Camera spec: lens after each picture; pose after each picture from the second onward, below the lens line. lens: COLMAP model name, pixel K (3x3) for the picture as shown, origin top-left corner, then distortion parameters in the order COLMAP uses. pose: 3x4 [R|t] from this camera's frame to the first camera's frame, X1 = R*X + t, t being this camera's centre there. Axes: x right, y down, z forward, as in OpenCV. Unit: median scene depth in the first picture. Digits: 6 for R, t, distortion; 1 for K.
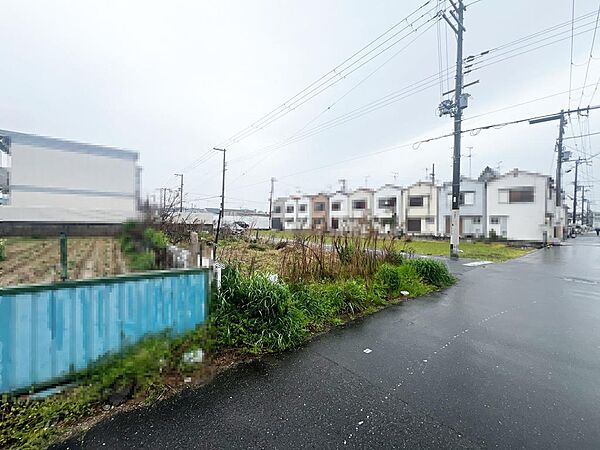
lens RADIAL K [[239.4, 0, 296.5], [0, 239.4, 224.7], [0, 0, 1]] dist [-0.003525, -0.000346]
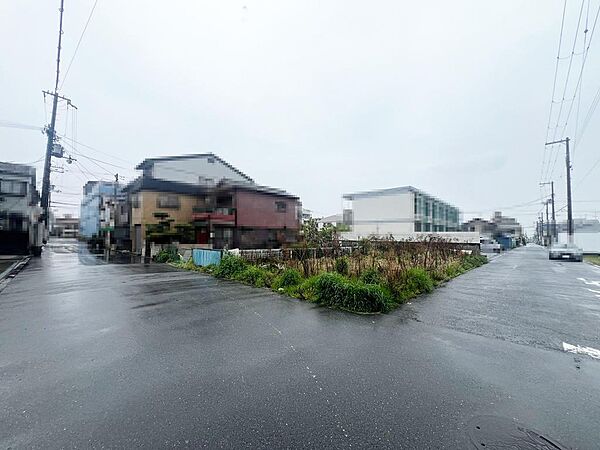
lens RADIAL K [[239.4, 0, 299.1], [0, 239.4, 224.7], [0, 0, 1]] dist [-0.003525, -0.000346]
pose [[0.126283, -0.072082, -0.989372, 0.232497], [-0.018580, 0.997010, -0.075010, 0.003556], [0.991820, 0.027855, 0.124566, 0.119756]]
